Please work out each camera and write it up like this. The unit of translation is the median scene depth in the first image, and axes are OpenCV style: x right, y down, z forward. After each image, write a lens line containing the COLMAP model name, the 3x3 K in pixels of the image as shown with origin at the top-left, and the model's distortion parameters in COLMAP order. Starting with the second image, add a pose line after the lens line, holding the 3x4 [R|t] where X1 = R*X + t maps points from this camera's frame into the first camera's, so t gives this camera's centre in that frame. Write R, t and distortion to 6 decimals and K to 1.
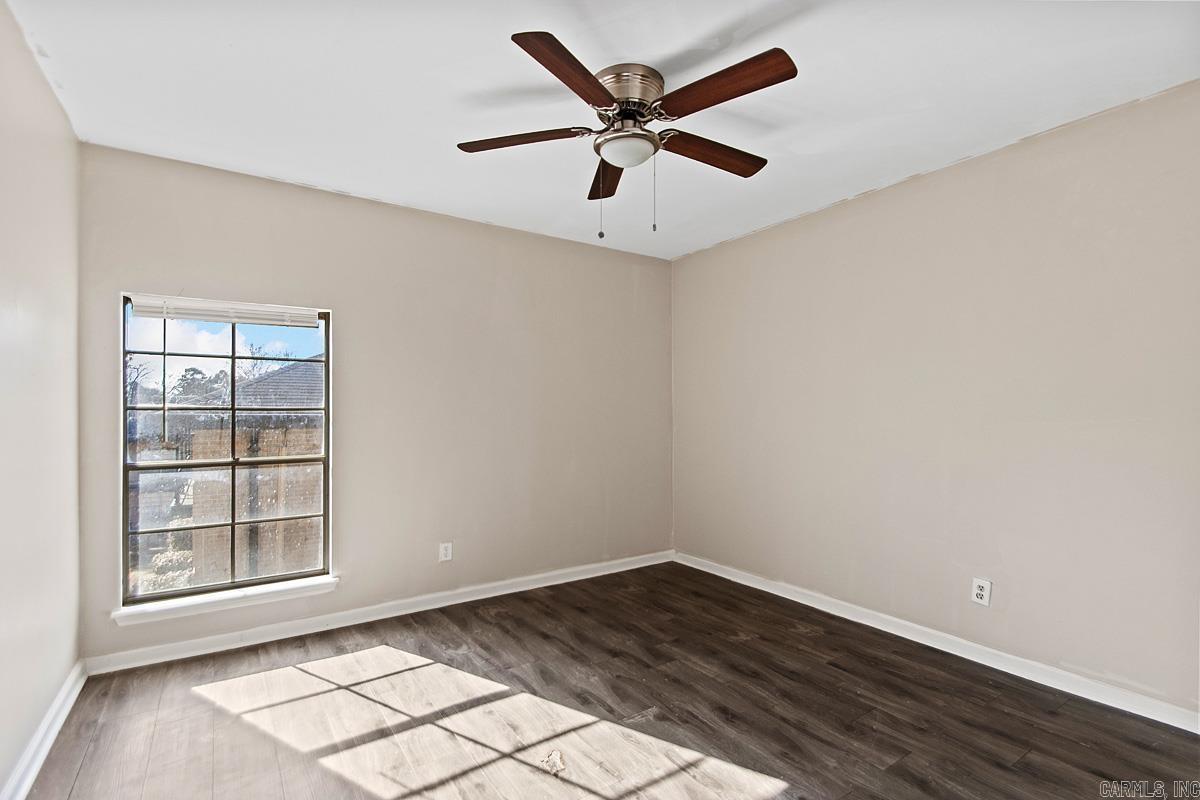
lens RADIAL K [[556.7, 0, 611.9], [0, 556.7, 405.2], [0, 0, 1]] dist [0.000274, -0.000790]
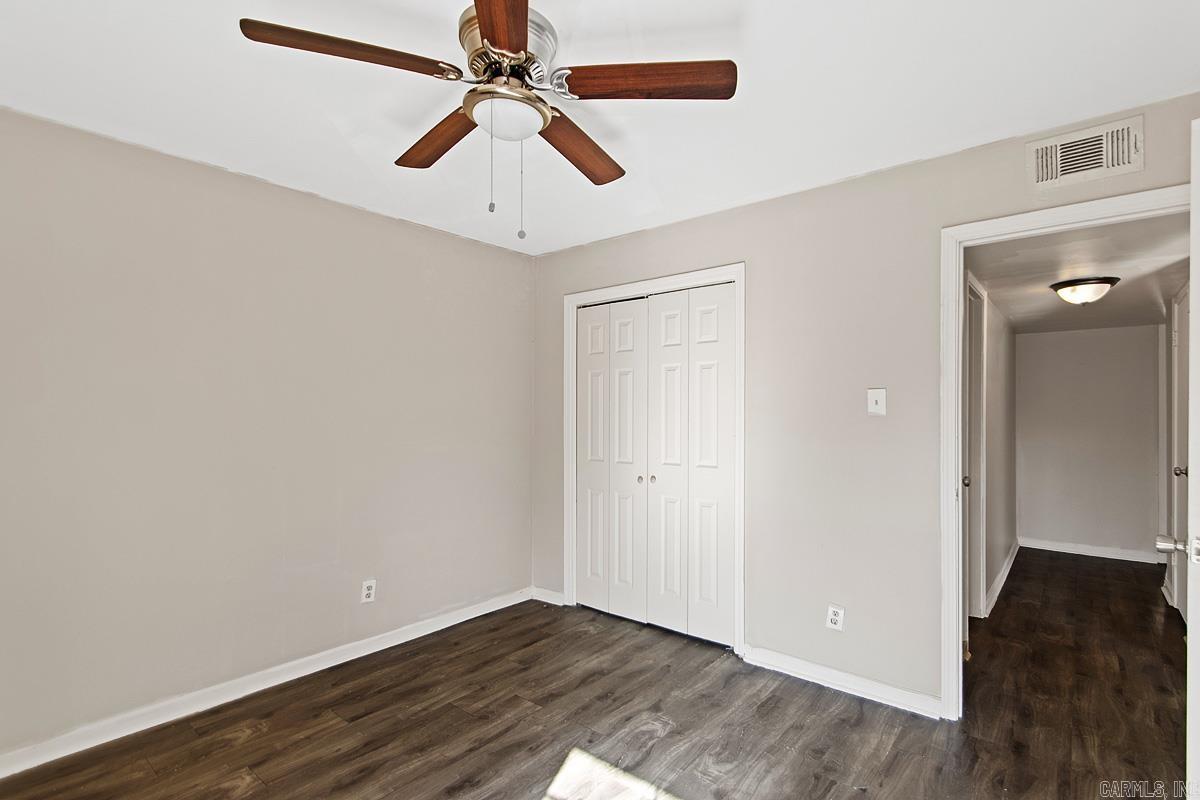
lens RADIAL K [[556.7, 0, 611.9], [0, 556.7, 405.2], [0, 0, 1]] dist [0.000274, -0.000790]
pose [[-0.266664, 0.020922, 0.963562, -0.659695], [-0.005631, 0.999713, -0.023265, -0.028865], [-0.963773, -0.011629, -0.266470, 0.927463]]
